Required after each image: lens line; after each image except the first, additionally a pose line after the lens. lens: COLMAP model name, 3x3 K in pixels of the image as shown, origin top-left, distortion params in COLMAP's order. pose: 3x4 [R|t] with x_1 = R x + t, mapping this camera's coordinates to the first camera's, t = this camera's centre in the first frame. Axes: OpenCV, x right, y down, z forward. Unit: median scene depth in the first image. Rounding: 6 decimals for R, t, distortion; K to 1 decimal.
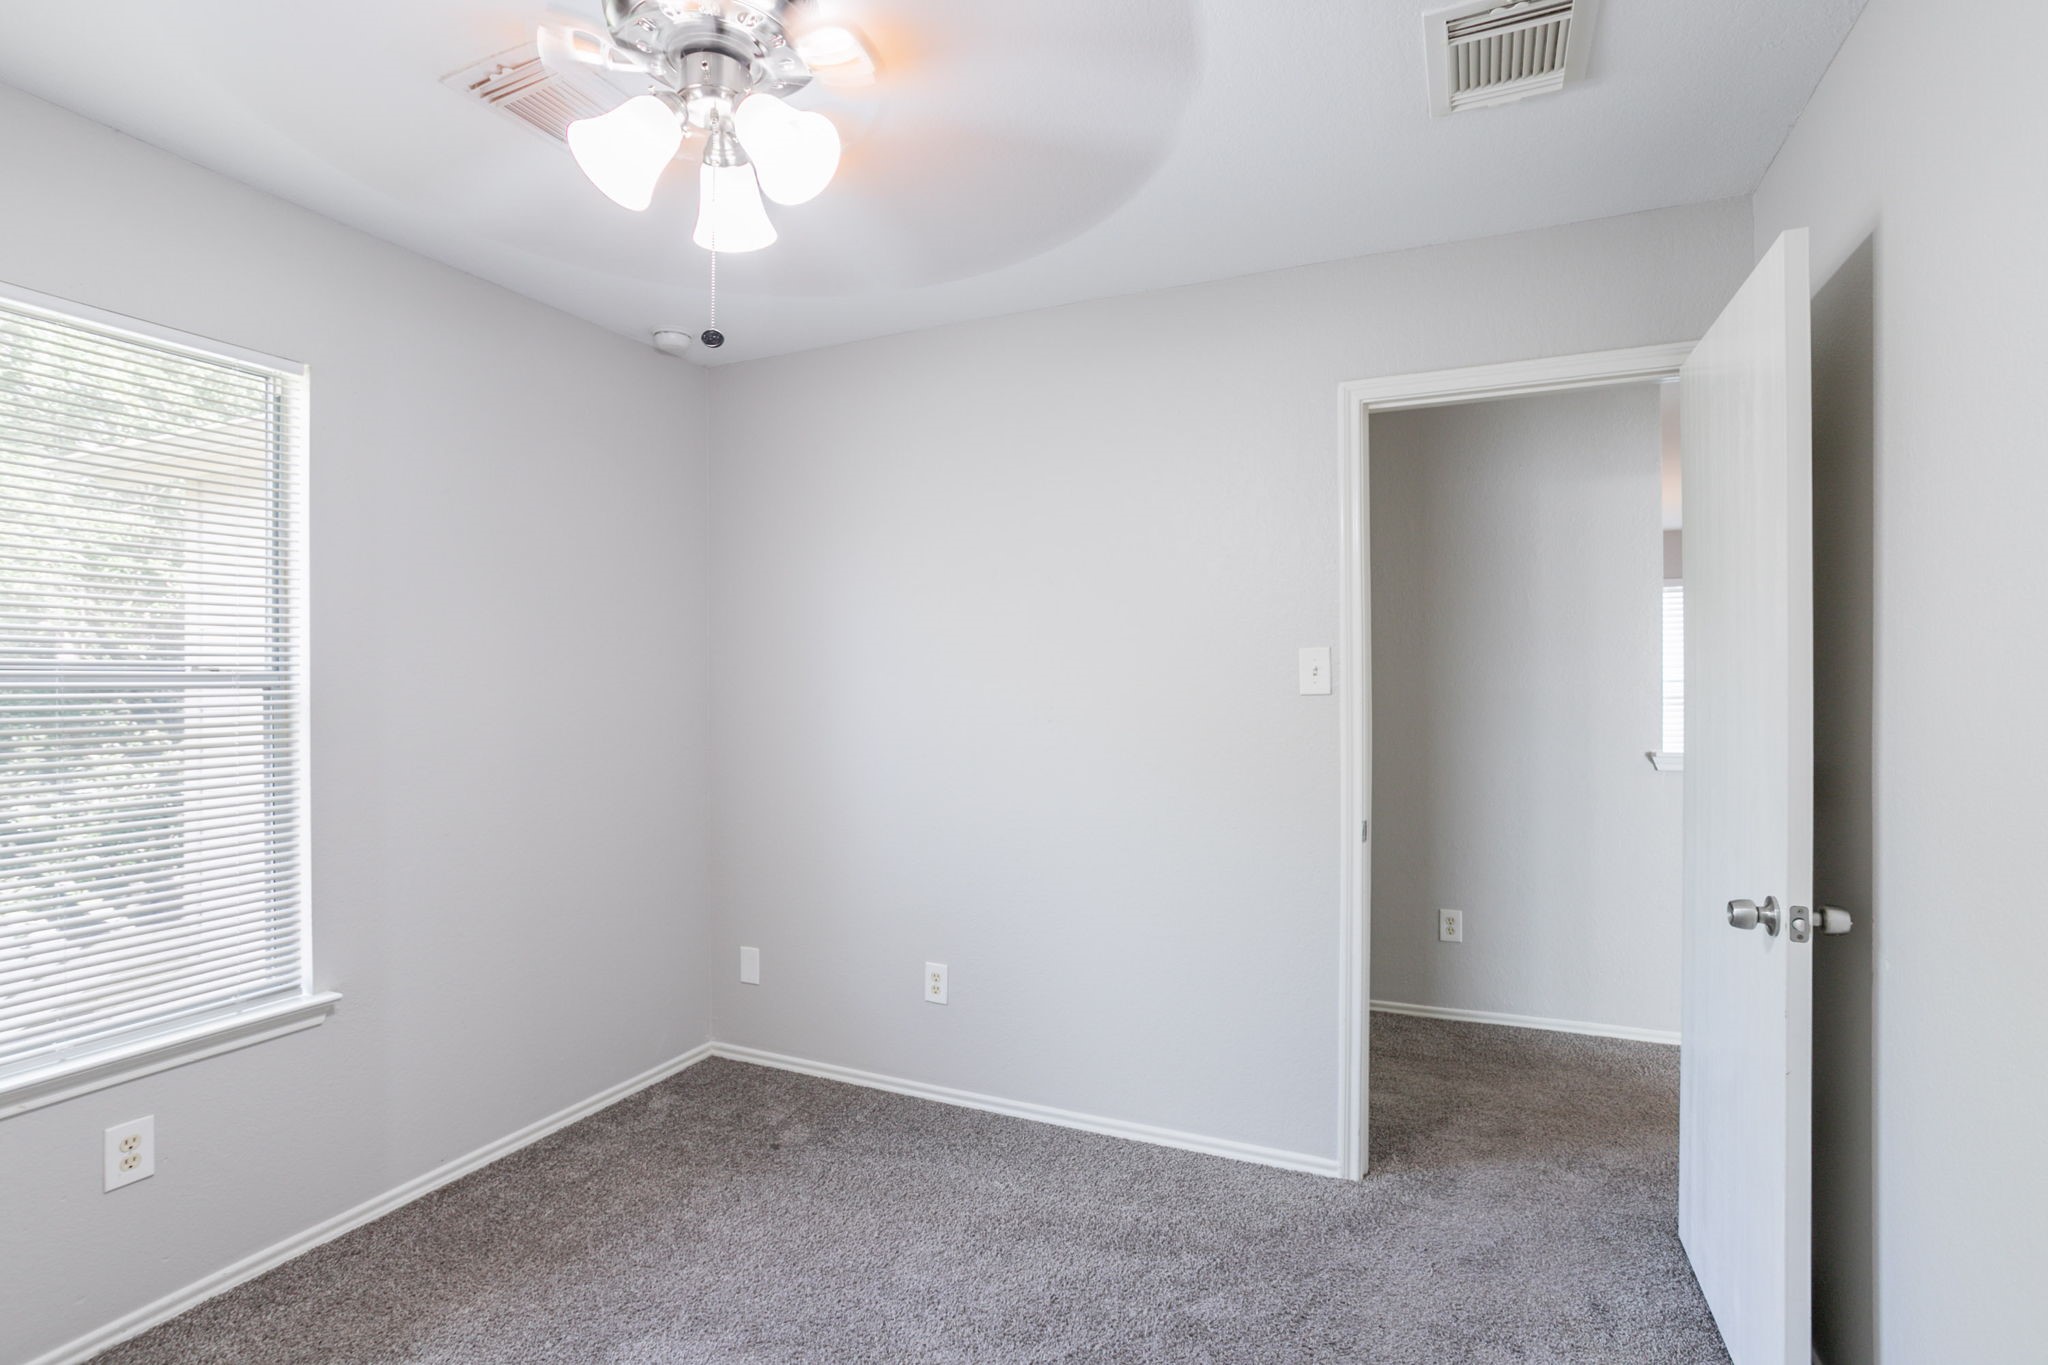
lens RADIAL K [[990.4, 0, 1015.6], [0, 990.4, 685.5], [0, 0, 1]] dist [-0.030453, 0.011285]
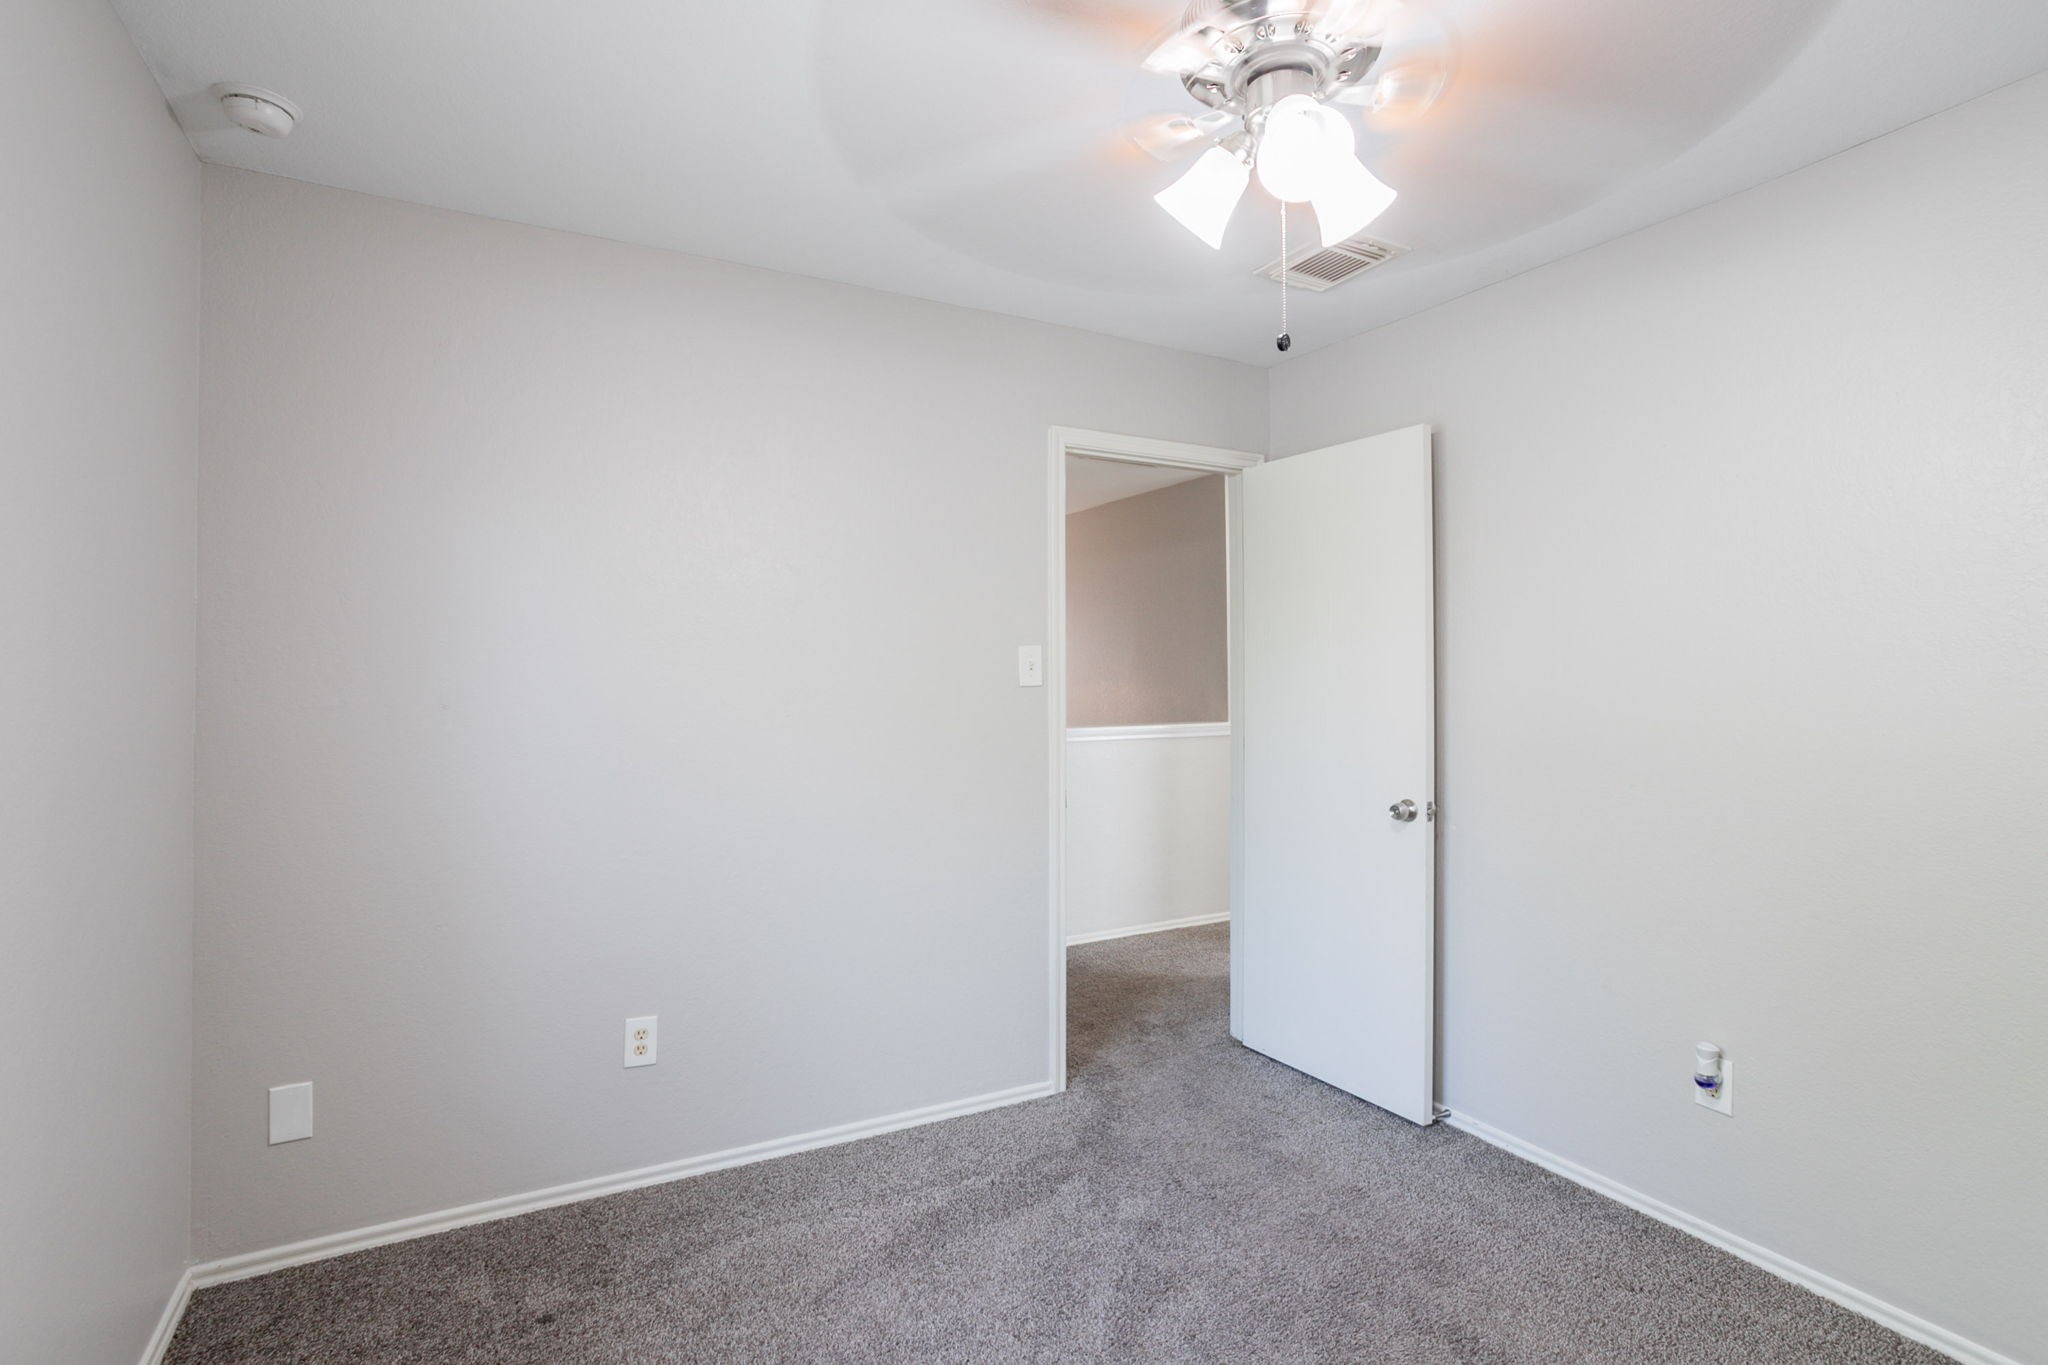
lens RADIAL K [[990.4, 0, 1023.7], [0, 990.4, 674.2], [0, 0, 1]] dist [-0.030453, 0.011285]
pose [[0.597301, 0.008793, 0.801969, -0.646294], [0.000517, 0.999935, -0.011349, 0.008029], [-0.802017, 0.007193, 0.597258, 0.310116]]
